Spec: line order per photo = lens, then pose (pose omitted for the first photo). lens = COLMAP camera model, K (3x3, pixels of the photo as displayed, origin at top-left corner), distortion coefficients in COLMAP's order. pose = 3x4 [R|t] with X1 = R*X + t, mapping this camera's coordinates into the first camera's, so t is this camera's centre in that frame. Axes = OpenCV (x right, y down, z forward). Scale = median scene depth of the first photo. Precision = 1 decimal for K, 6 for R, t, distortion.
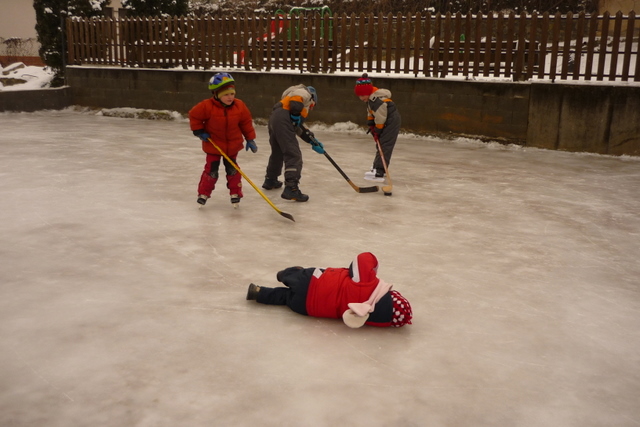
lens RADIAL K [[632.5, 0, 312.5], [0, 632.5, 217.6], [0, 0, 1]] dist [-0.076138, 0.052143]
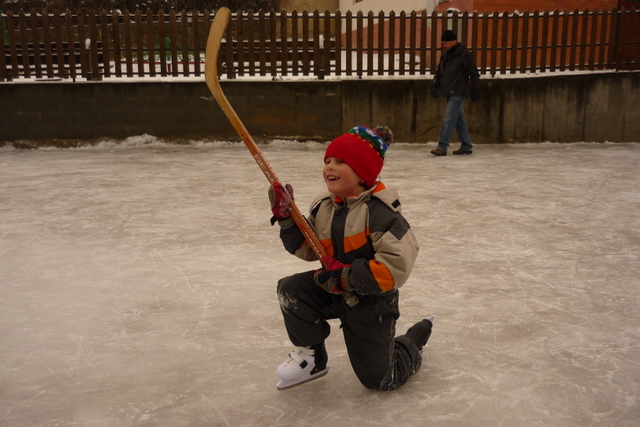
lens RADIAL K [[632.4, 0, 320.0], [0, 632.4, 213.5], [0, 0, 1]] dist [-0.073857, 0.047303]
pose [[0.823490, -0.147962, 0.547697, -0.192934], [0.156660, 0.987162, 0.031138, -0.026945], [-0.545273, 0.060160, 0.836097, 0.121638]]
